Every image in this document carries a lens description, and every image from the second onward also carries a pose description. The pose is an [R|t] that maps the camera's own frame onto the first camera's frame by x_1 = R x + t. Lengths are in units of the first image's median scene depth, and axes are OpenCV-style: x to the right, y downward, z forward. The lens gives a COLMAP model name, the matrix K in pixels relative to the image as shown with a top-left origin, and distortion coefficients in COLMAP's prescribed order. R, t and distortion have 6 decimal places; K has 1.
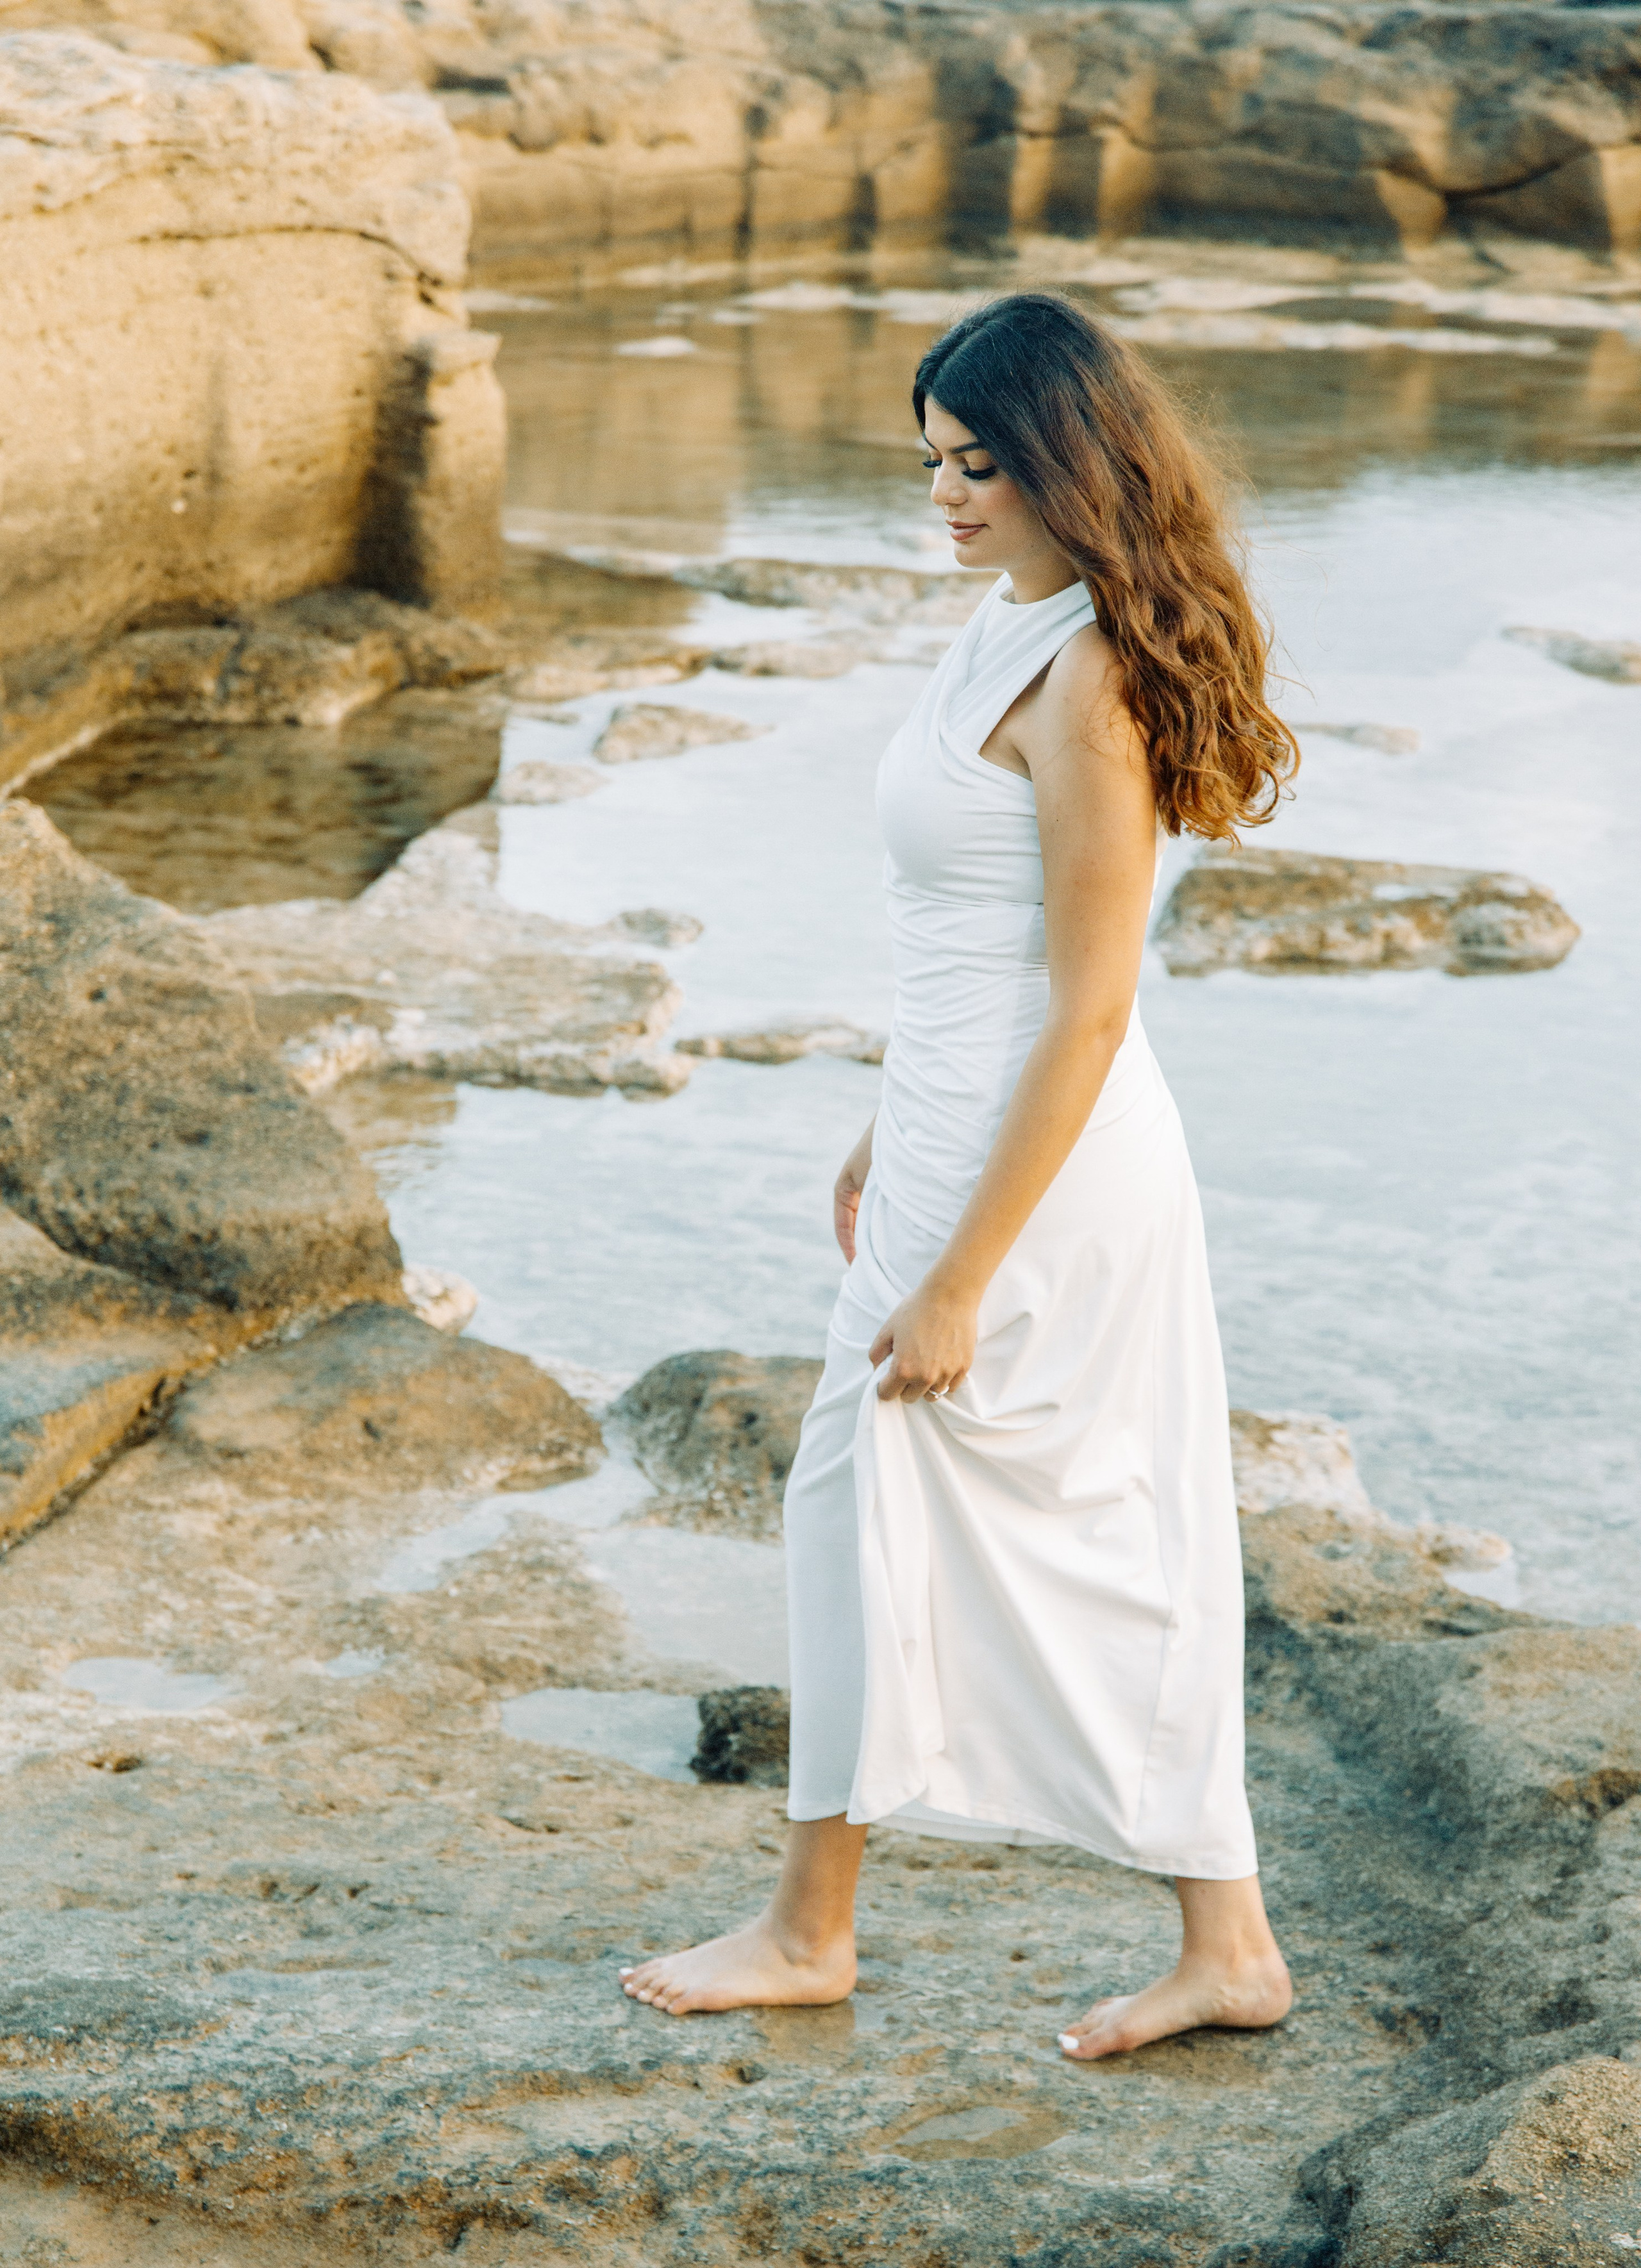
lens RADIAL K [[4648.3, 0, 905.0], [0, 4648.3, 1225.8], [0, 0, 1]] dist [0.101490, 0.000000]
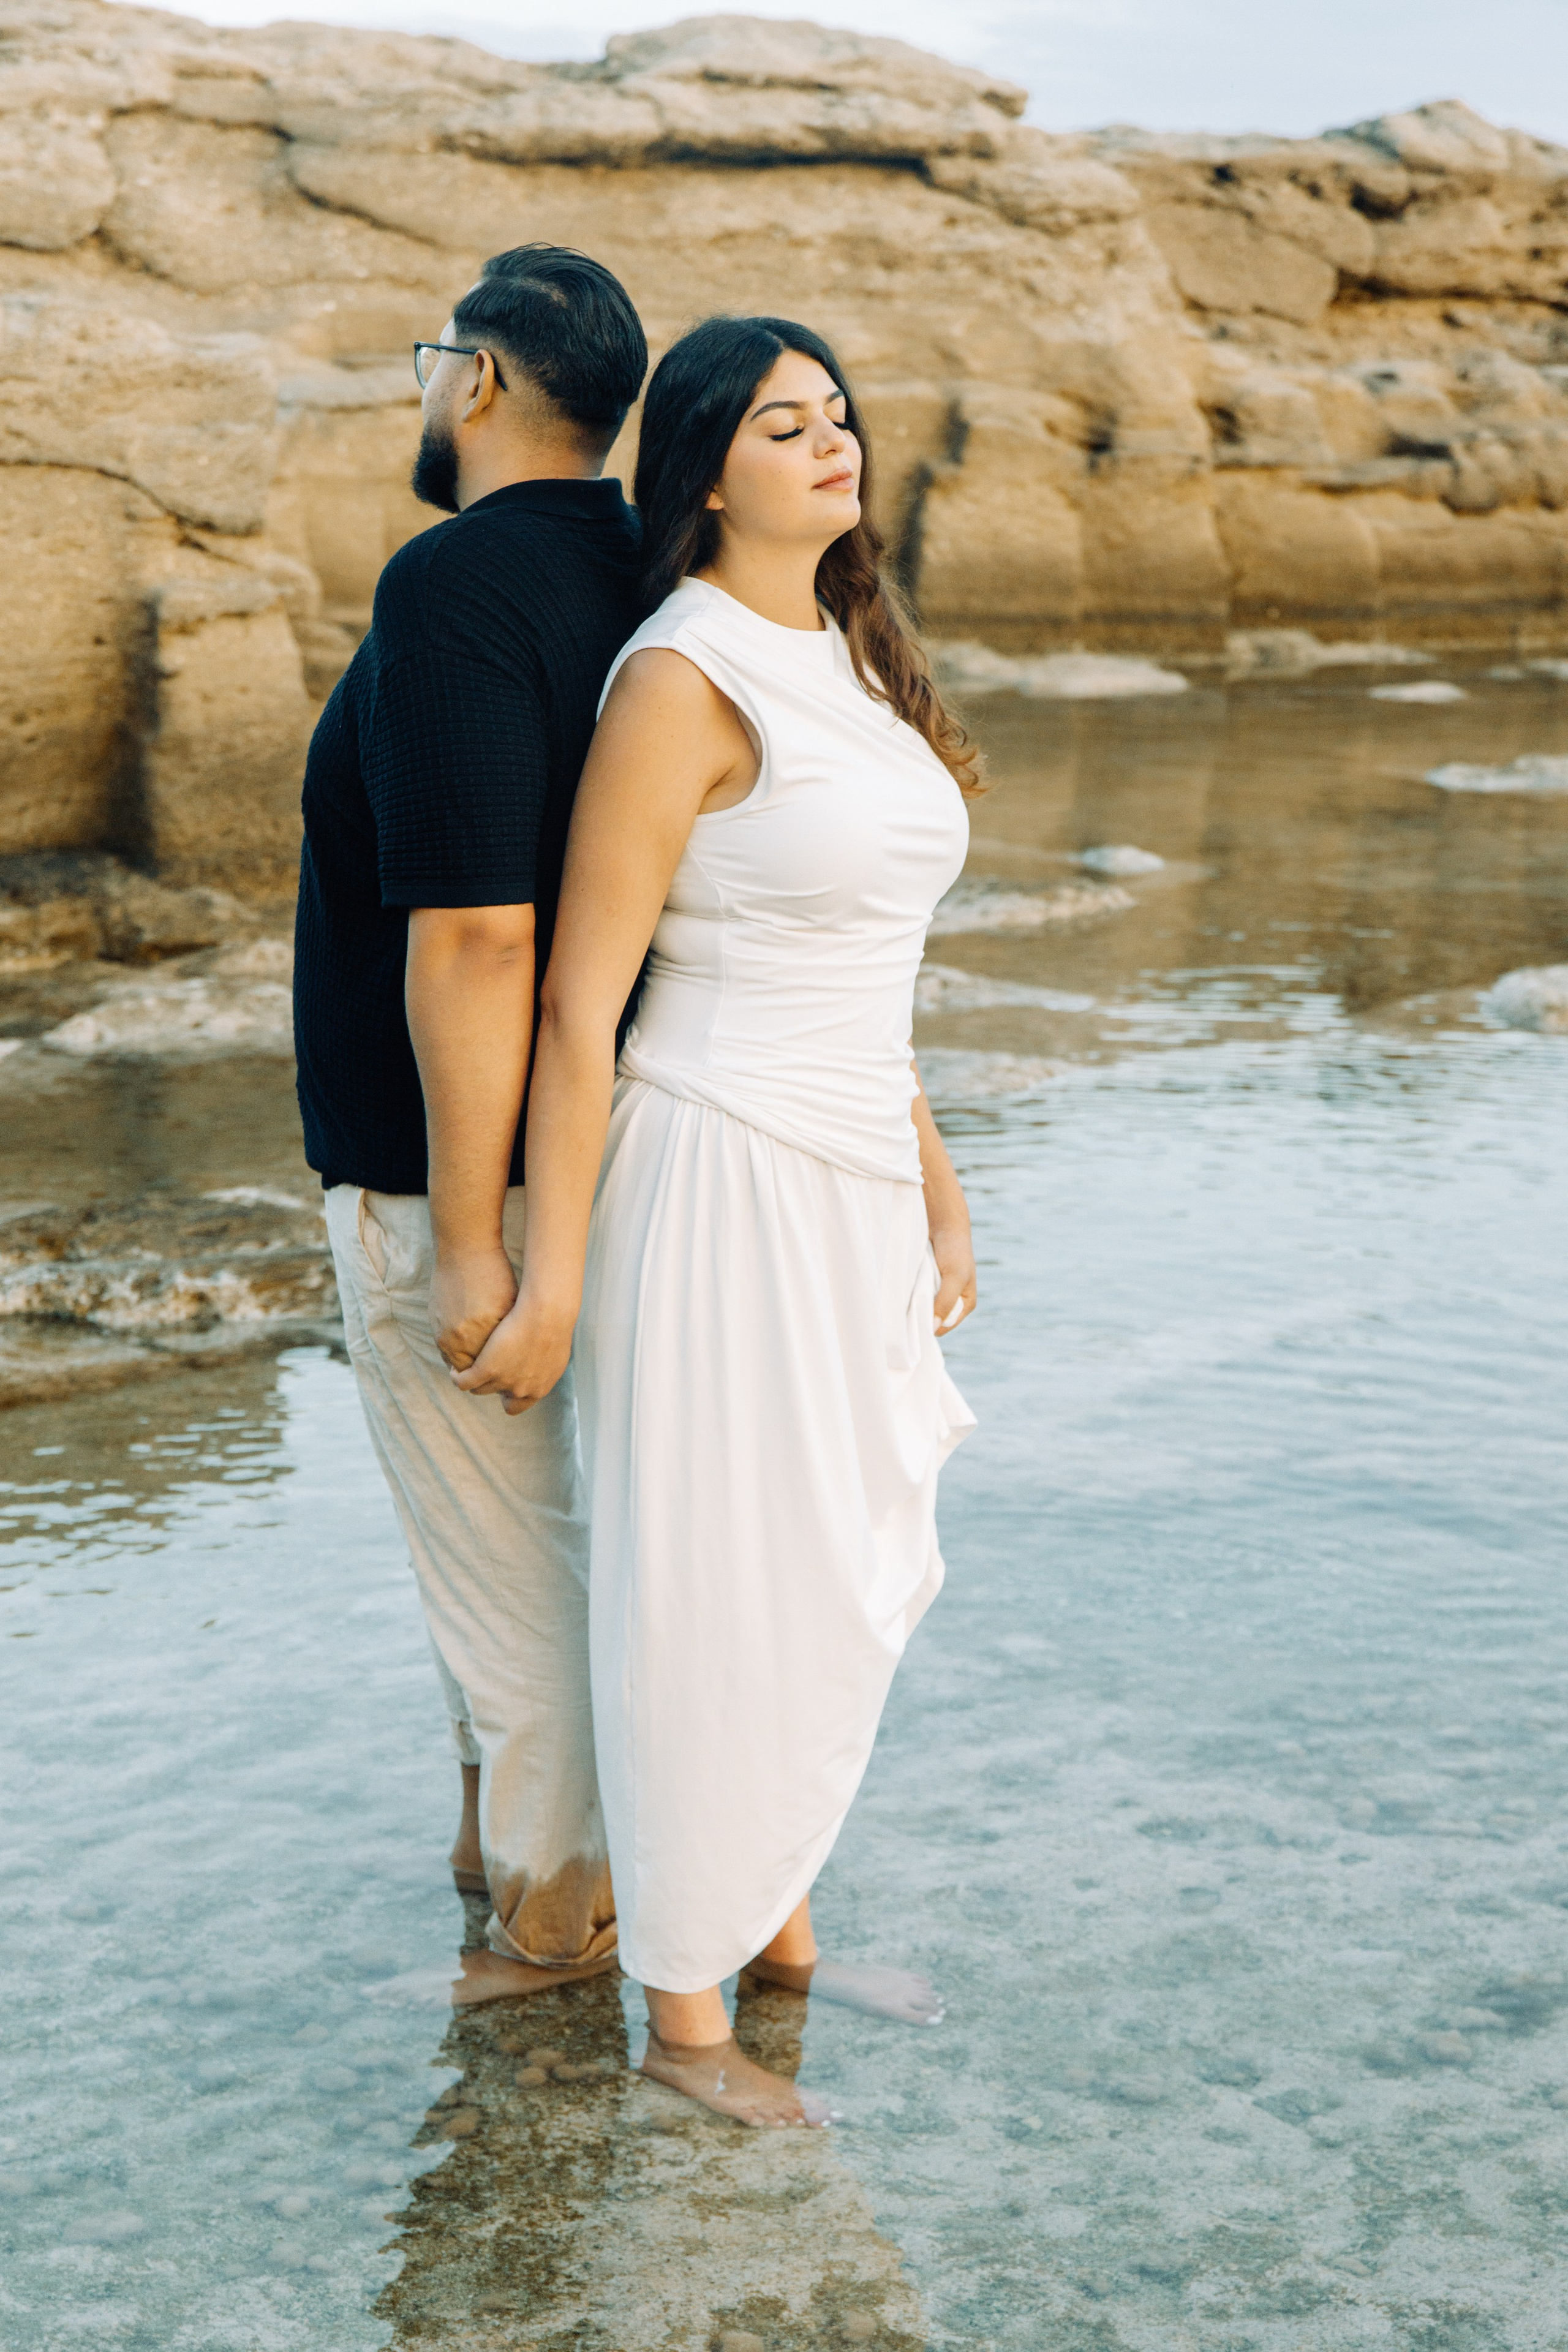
lens RADIAL K [[4105.3, 0, 789.5], [0, 4105.3, 1179.1], [0, 0, 1]] dist [0.013378, 0.000000]
pose [[0.918932, 0.073438, -0.387519, 0.330075], [-0.104983, 0.992611, -0.060840, -0.037860], [0.380188, 0.096591, 0.919852, 0.315399]]
